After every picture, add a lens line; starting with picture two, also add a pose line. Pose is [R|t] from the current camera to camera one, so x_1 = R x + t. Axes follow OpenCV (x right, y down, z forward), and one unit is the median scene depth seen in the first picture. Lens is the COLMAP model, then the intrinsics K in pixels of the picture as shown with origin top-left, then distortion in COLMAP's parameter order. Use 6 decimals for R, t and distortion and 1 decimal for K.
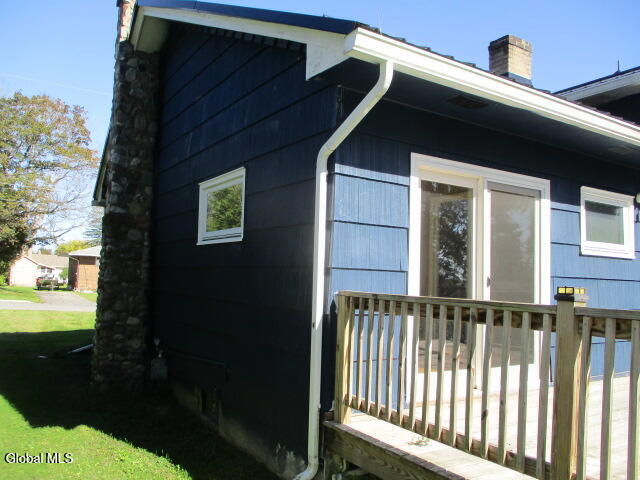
lens RADIAL K [[538.0, 0, 320.0], [0, 538.0, 240.0], [0, 0, 1]] dist [-0.027067, -0.009424]
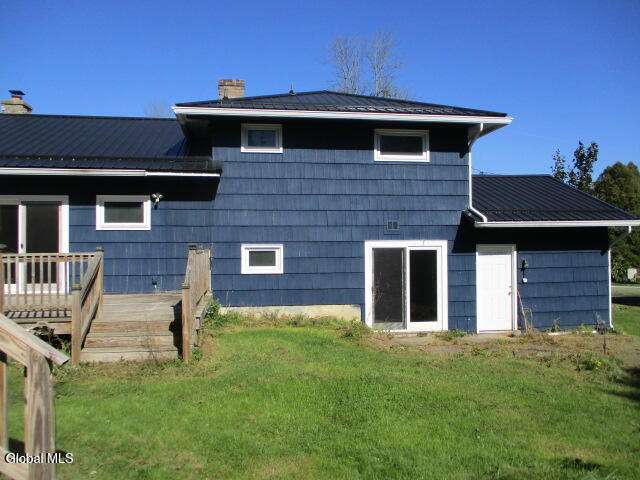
lens RADIAL K [[538.0, 0, 320.0], [0, 538.0, 240.0], [0, 0, 1]] dist [-0.027067, -0.009424]
pose [[0.914423, -0.040367, -0.402743, 2.005596], [0.060850, 0.997416, 0.038187, 0.037207], [0.400161, -0.059426, 0.914516, -0.474197]]
